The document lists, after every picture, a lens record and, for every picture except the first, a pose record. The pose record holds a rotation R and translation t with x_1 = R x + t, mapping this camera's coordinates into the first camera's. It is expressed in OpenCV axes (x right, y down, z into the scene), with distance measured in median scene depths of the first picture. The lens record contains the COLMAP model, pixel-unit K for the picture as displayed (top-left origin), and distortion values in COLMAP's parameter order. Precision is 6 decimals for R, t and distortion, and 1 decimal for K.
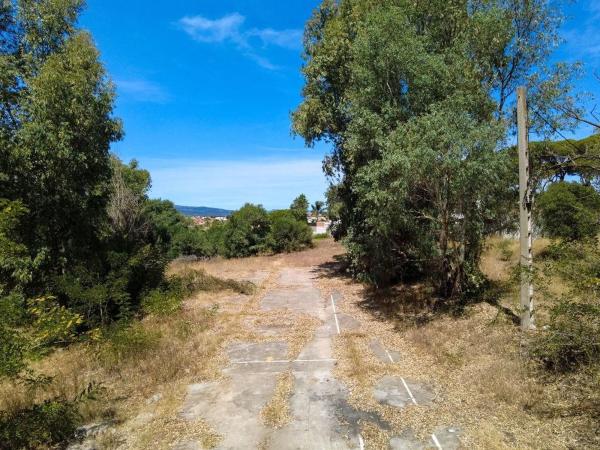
lens RADIAL K [[367.2, 0, 300.0], [0, 367.2, 225.0], [0, 0, 1]] dist [0.025265, -0.000069]
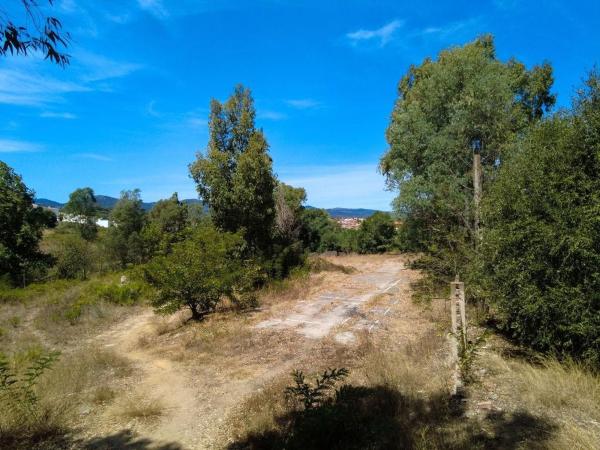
lens RADIAL K [[367.2, 0, 300.0], [0, 367.2, 225.0], [0, 0, 1]] dist [0.025265, -0.000069]
pose [[0.906024, 0.009513, -0.423119, 0.152666], [-0.009674, 0.999952, 0.001768, -0.012511], [0.423116, 0.002492, 0.906072, -0.247284]]
